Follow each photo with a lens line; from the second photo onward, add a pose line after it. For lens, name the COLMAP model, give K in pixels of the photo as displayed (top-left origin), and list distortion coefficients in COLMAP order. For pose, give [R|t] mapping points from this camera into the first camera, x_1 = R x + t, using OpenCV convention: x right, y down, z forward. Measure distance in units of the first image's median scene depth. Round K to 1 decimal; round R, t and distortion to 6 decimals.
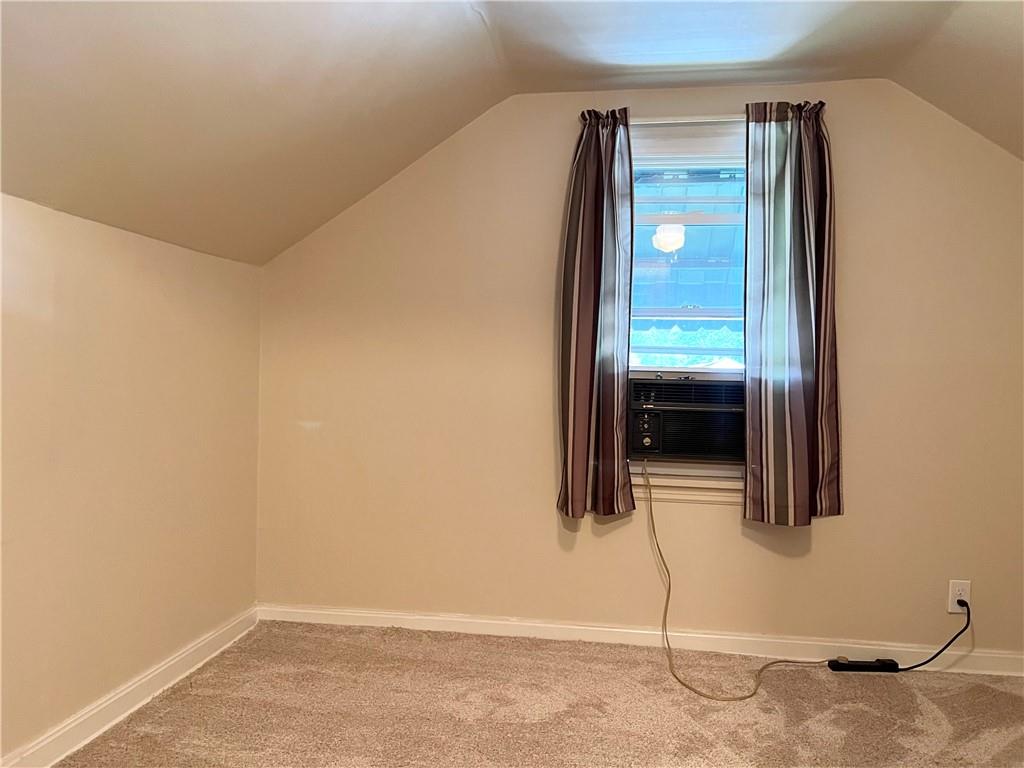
lens RADIAL K [[770.8, 0, 527.5], [0, 770.8, 387.7], [0, 0, 1]] dist [0.079530, -0.095700]
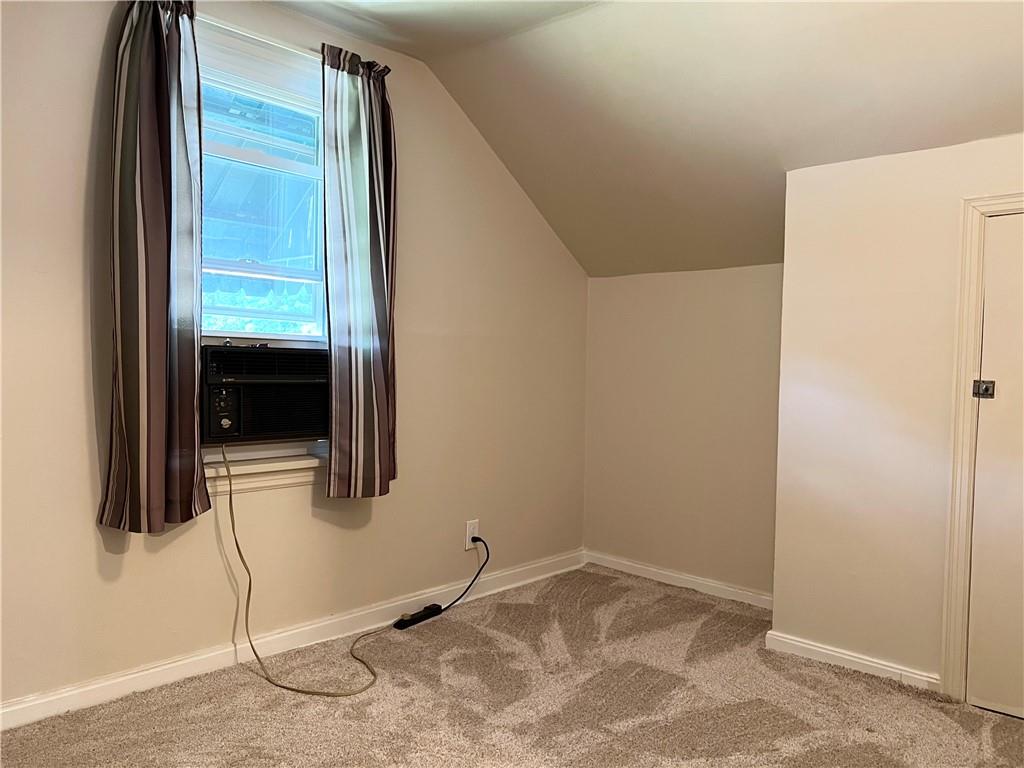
lens RADIAL K [[774.5, 0, 513.7], [0, 774.5, 388.6], [0, 0, 1]] dist [0.044192, -0.054805]
pose [[0.577270, -0.037665, 0.815684, -0.345438], [0.001097, 0.998970, 0.045352, -0.003546], [-0.816552, -0.025285, 0.576717, 0.285511]]
